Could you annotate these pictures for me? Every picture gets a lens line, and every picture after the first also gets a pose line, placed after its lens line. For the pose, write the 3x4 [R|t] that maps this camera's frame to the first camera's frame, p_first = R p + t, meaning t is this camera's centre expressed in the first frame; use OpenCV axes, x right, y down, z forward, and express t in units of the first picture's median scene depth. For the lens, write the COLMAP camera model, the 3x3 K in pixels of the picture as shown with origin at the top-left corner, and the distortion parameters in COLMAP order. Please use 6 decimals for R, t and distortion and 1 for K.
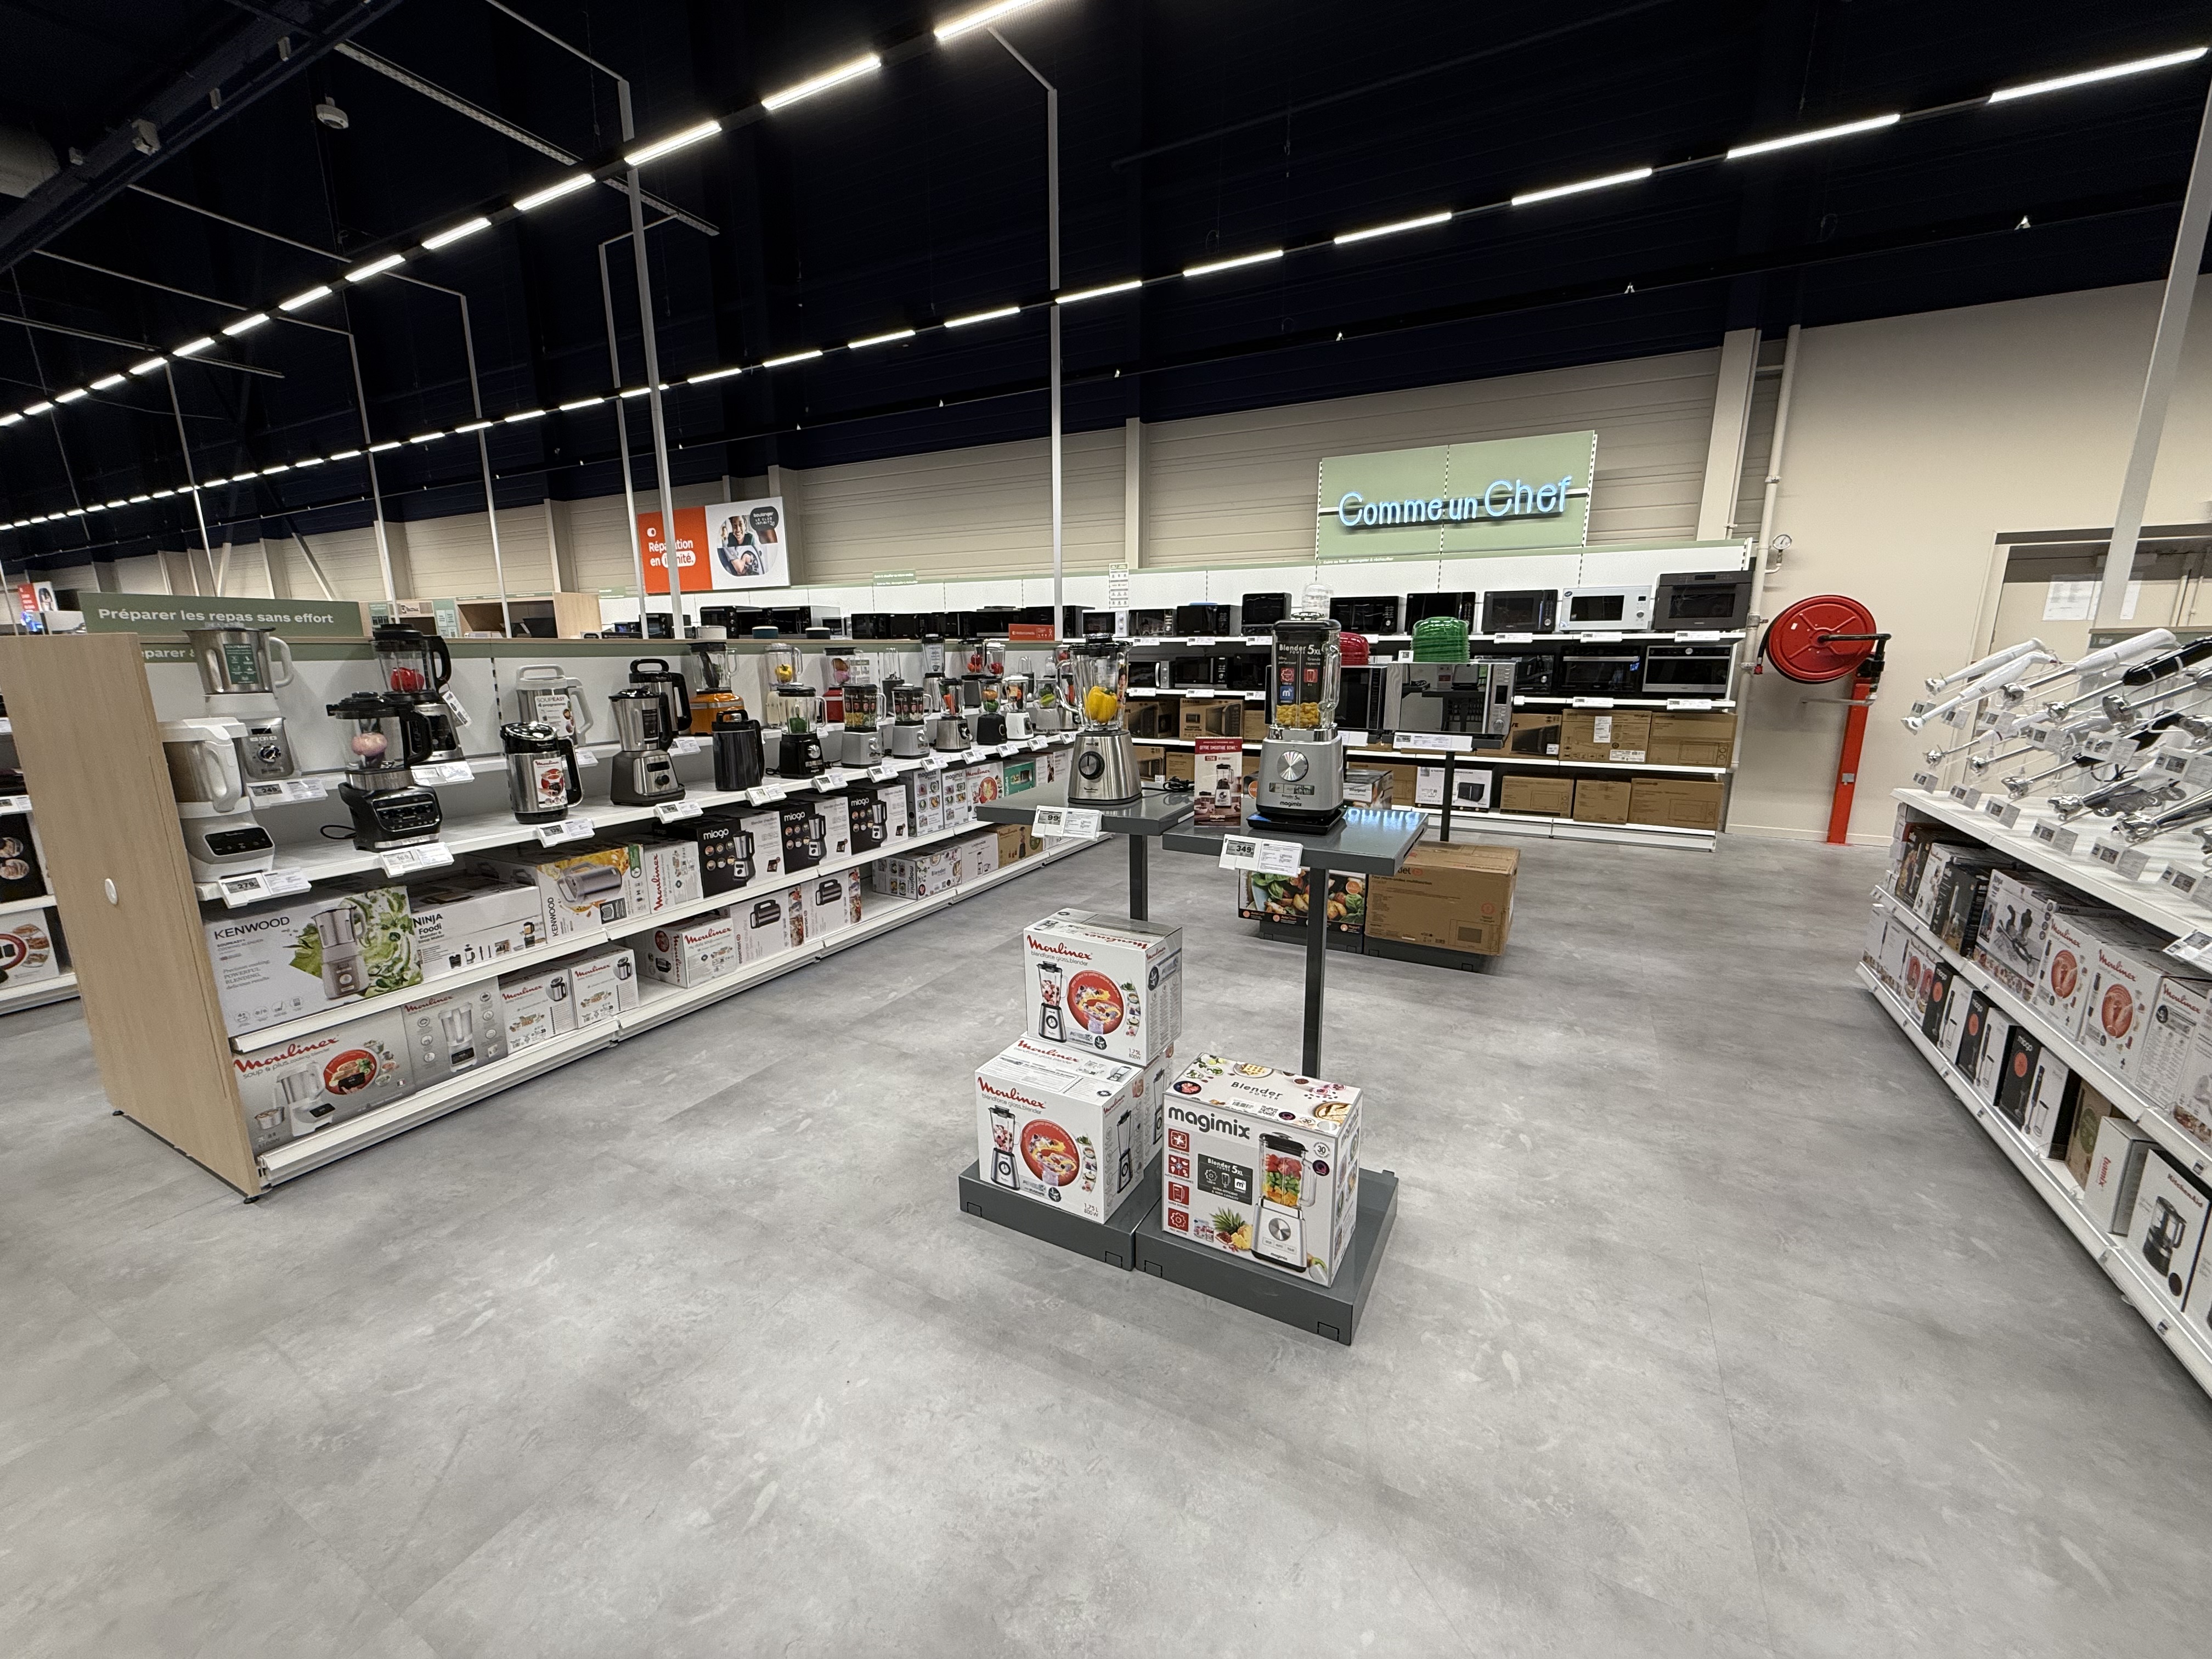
lens RADIAL K [[878.9, 0, 1081.5], [0, 878.9, 830.5], [0, 0, 1]] dist [-0.001778, -0.000025]
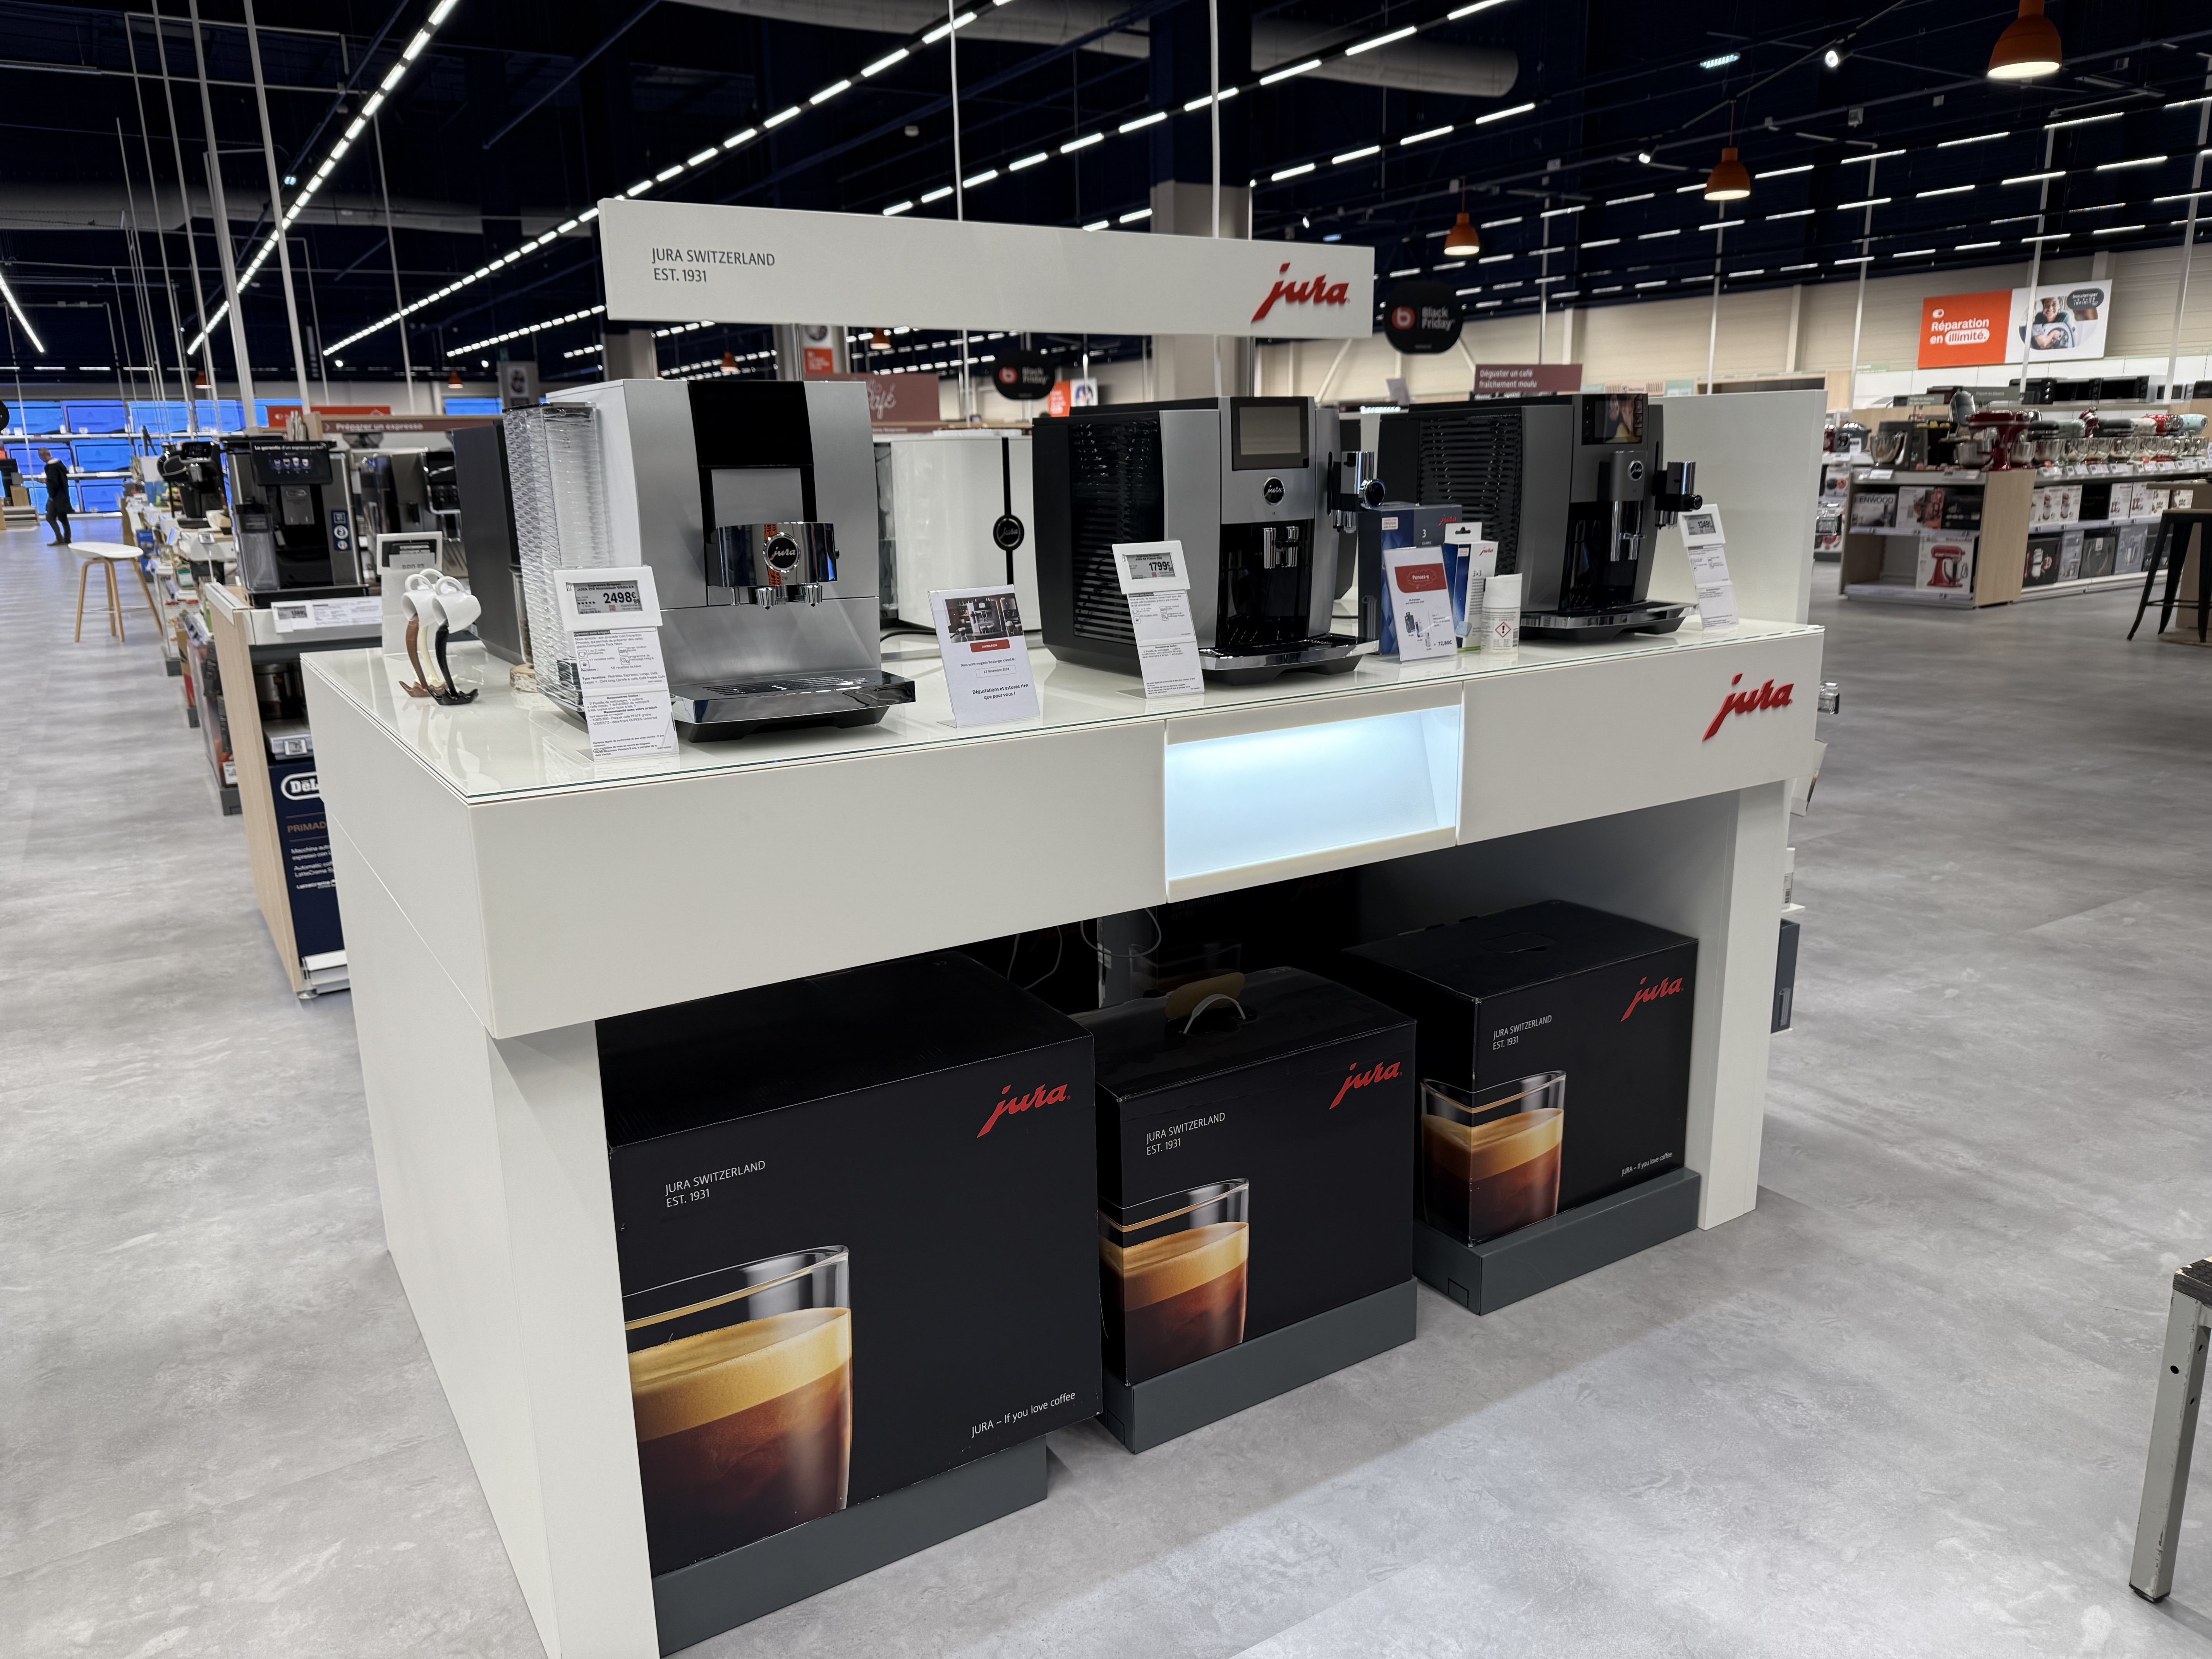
lens RADIAL K [[1573.6, 0, 1106.0], [0, 1573.6, 829.5], [0, 0, 1]] dist [0.005922, 0.000295]
pose [[0.874525, 0.099338, -0.474698, -0.421694], [-0.079487, 0.994920, 0.061767, 0.306743], [0.478422, -0.016284, 0.877979, -1.419842]]
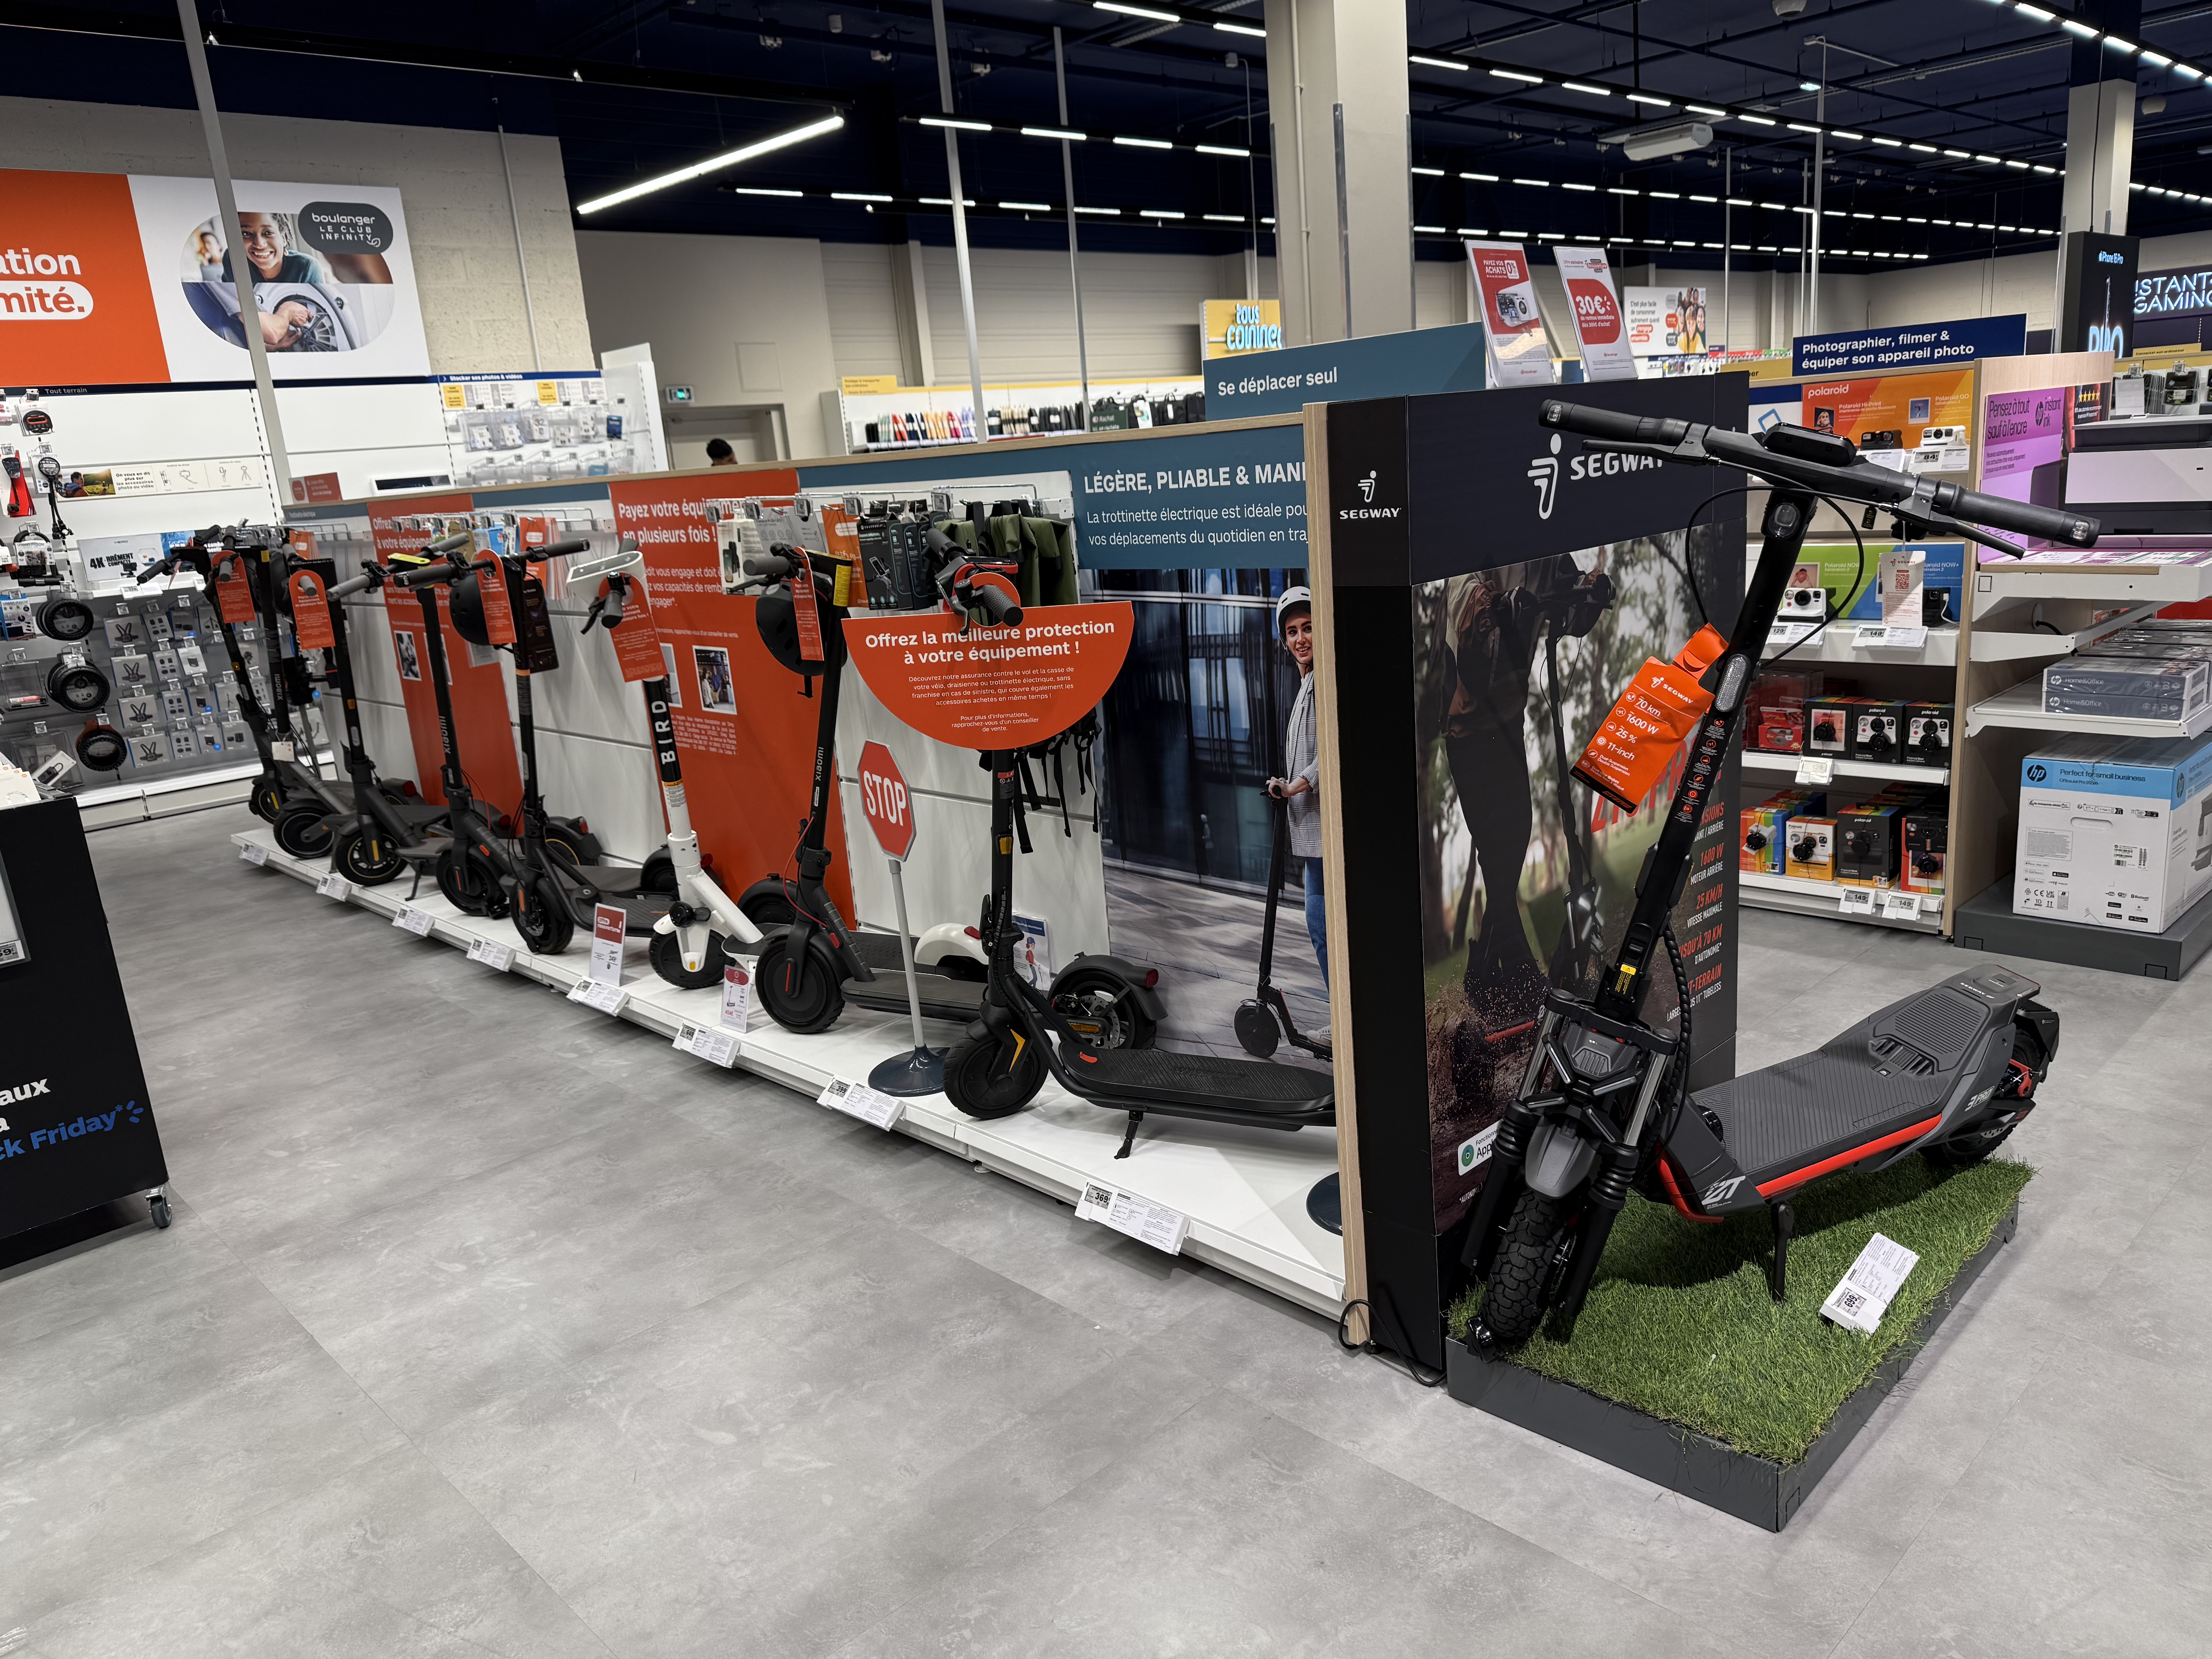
lens RADIAL K [[1573.6, 0, 1106.0], [0, 1573.6, 829.5], [0, 0, 1]] dist [0.005922, 0.000295]
pose [[0.285670, -0.248748, 0.925482, -1.058713], [0.266006, 0.948359, 0.172788, -0.091934], [-0.920670, 0.196824, 0.337086, 0.408776]]
